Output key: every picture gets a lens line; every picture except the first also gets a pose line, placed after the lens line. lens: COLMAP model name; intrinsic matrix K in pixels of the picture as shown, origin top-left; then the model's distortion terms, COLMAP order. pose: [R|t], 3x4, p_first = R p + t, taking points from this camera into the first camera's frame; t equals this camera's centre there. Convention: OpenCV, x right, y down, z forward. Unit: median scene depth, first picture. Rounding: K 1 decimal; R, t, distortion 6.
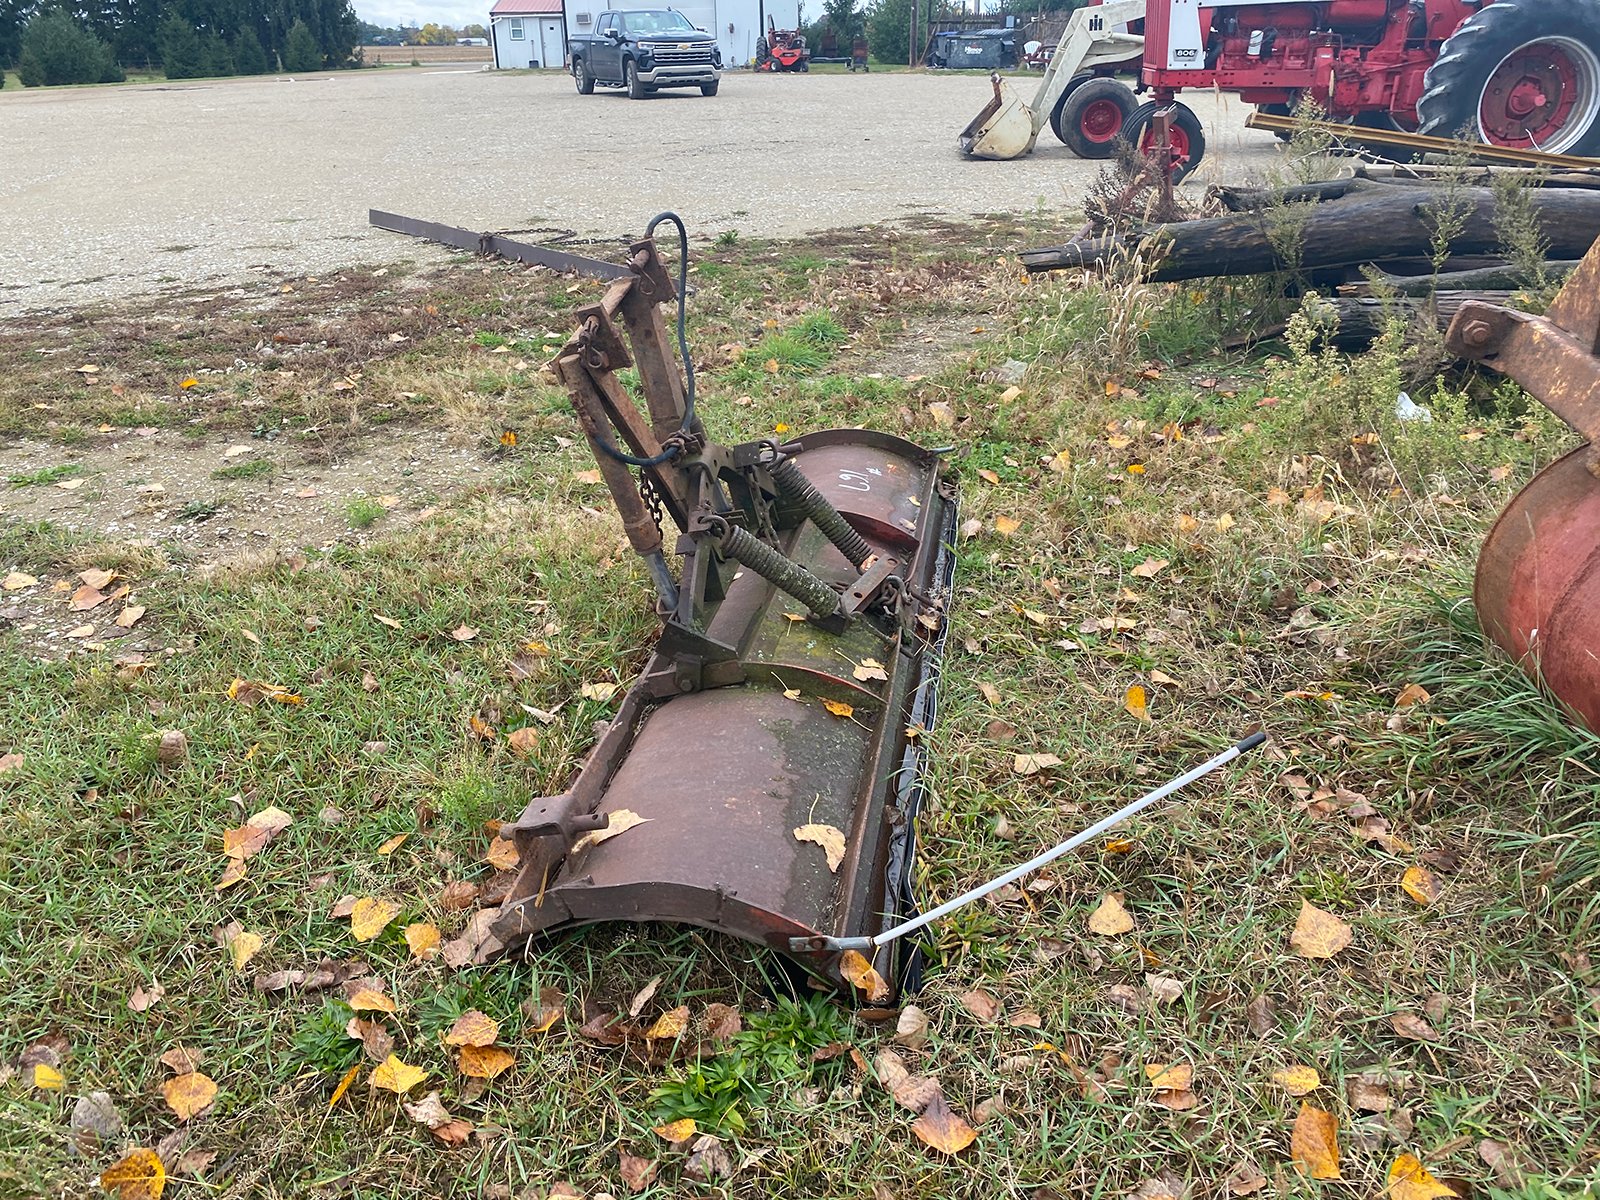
lens RADIAL K [[1230.9, 0, 800.0], [0, 1230.9, 600.0], [0, 0, 1]] dist [0.005514, 0.001266]
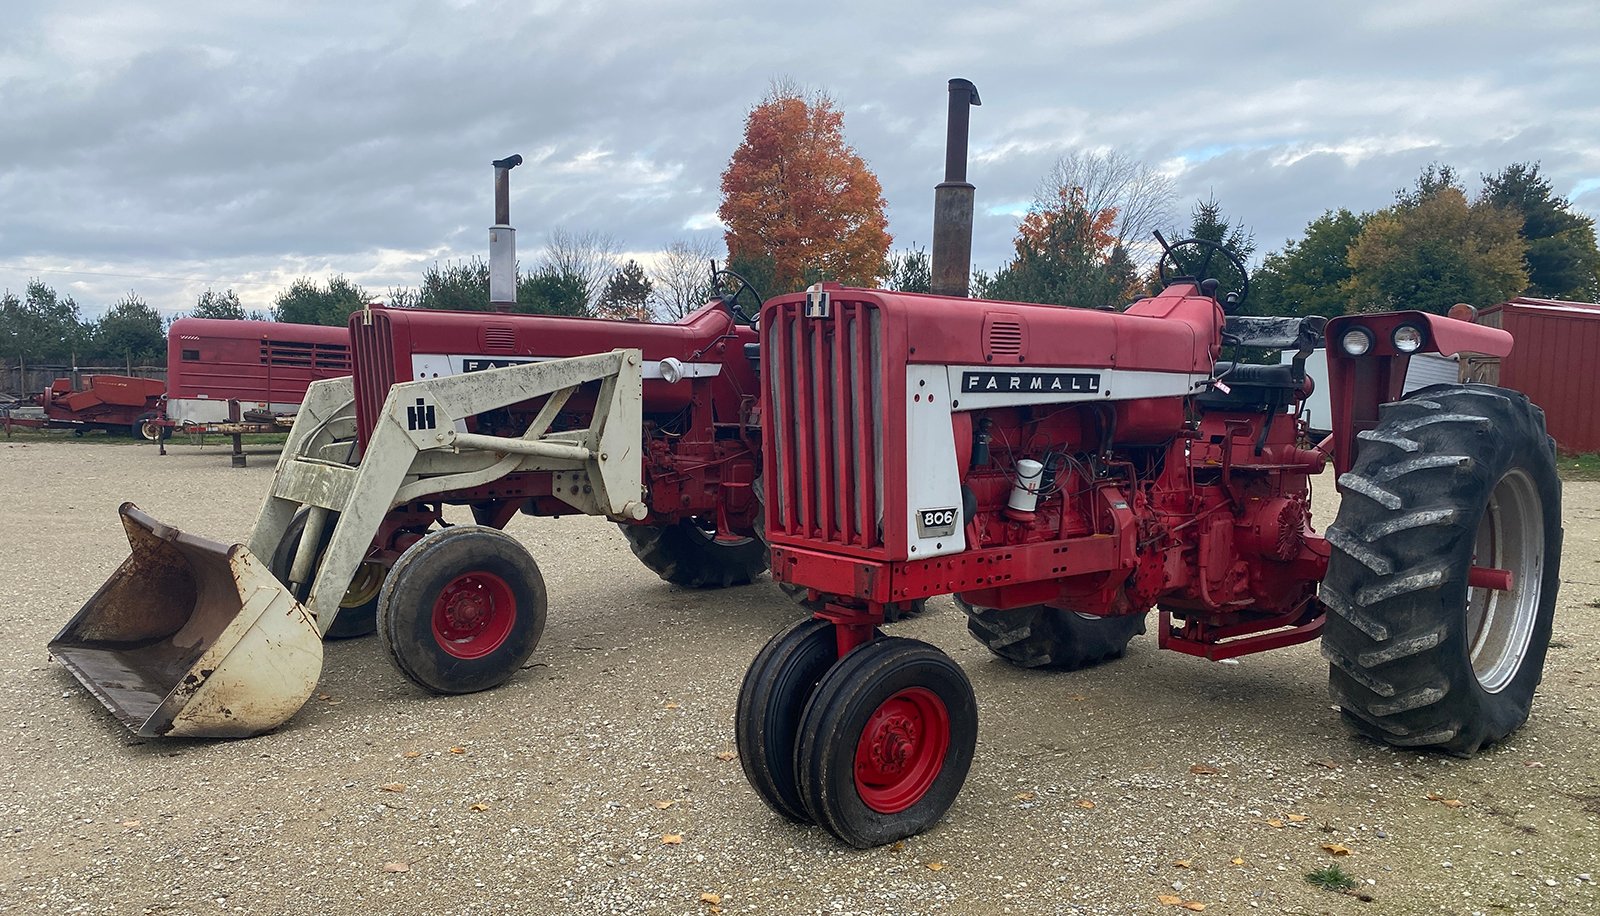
lens RADIAL K [[1177.1, 0, 745.2], [0, 1177.1, 505.1], [0, 0, 1]] dist [0.143872, -0.273503]
pose [[0.697871, -0.056871, 0.713962, 0.008419], [0.281893, 0.938197, -0.200807, -0.423876], [-0.658416, 0.341398, 0.670772, 0.859134]]
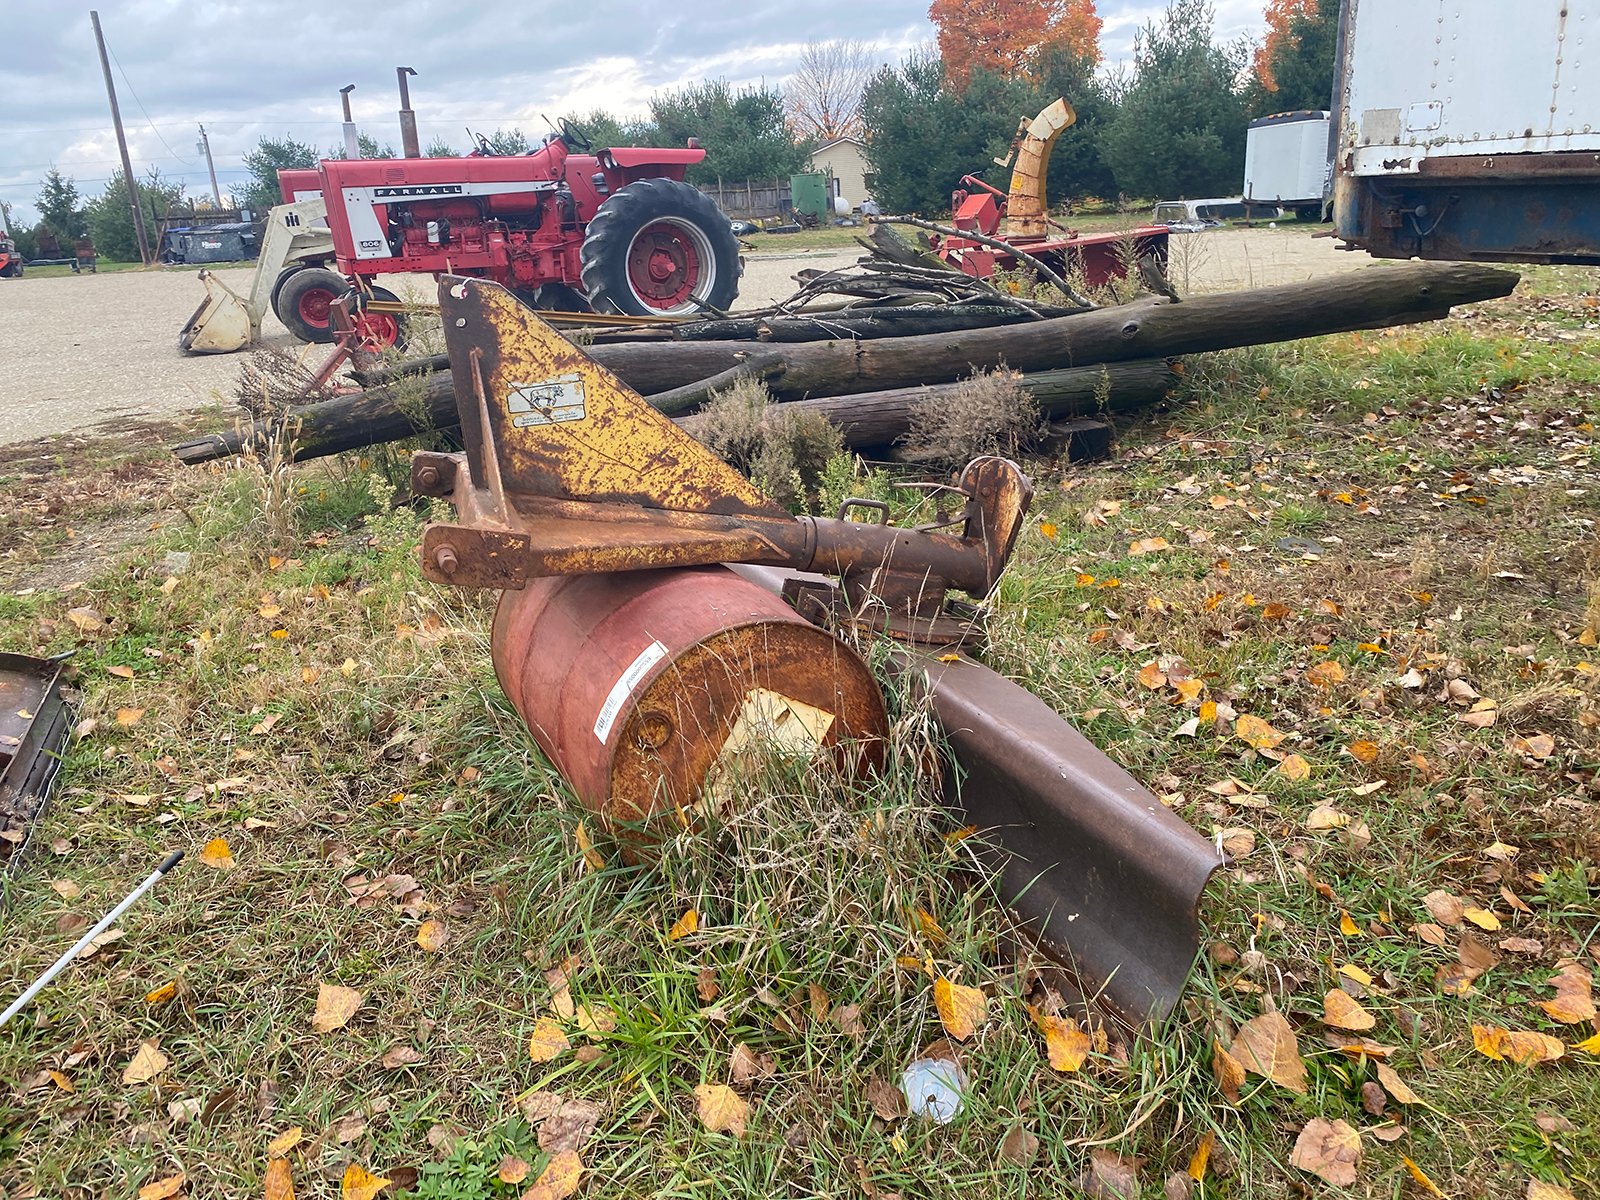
lens RADIAL K [[1220.1, 0, 797.6], [0, 1220.1, 589.8], [0, 0, 1]] dist [0.004913, 0.000733]
pose [[0.854289, -0.189960, 0.483844, 0.062616], [0.253238, 0.964993, -0.068261, 0.016677], [-0.453940, 0.180842, 0.872488, -0.049904]]
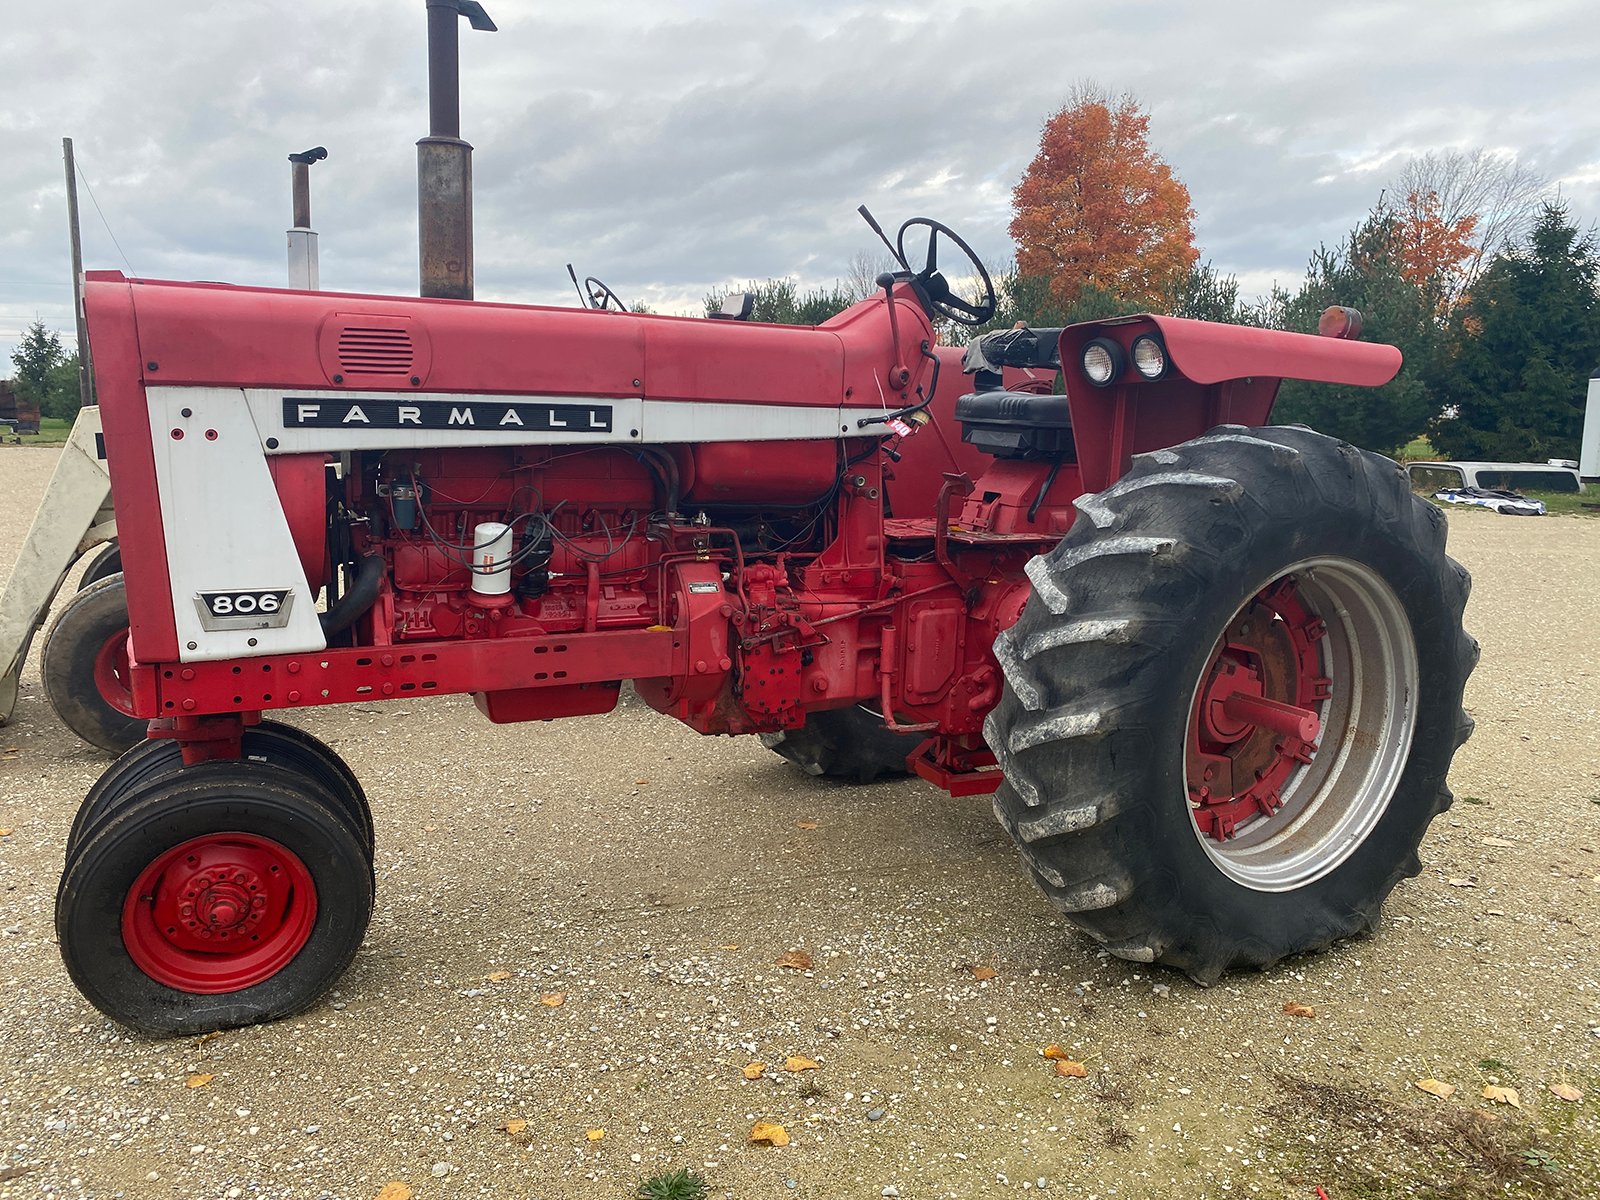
lens RADIAL K [[1179.9, 0, 805.5], [0, 1179.9, 586.9], [0, 0, 1]] dist [0.016959, -0.000025]
pose [[0.848579, -0.053984, 0.526308, 0.304027], [0.192934, 0.957853, -0.212825, -0.398540], [-0.492636, 0.282142, 0.823229, 0.782629]]
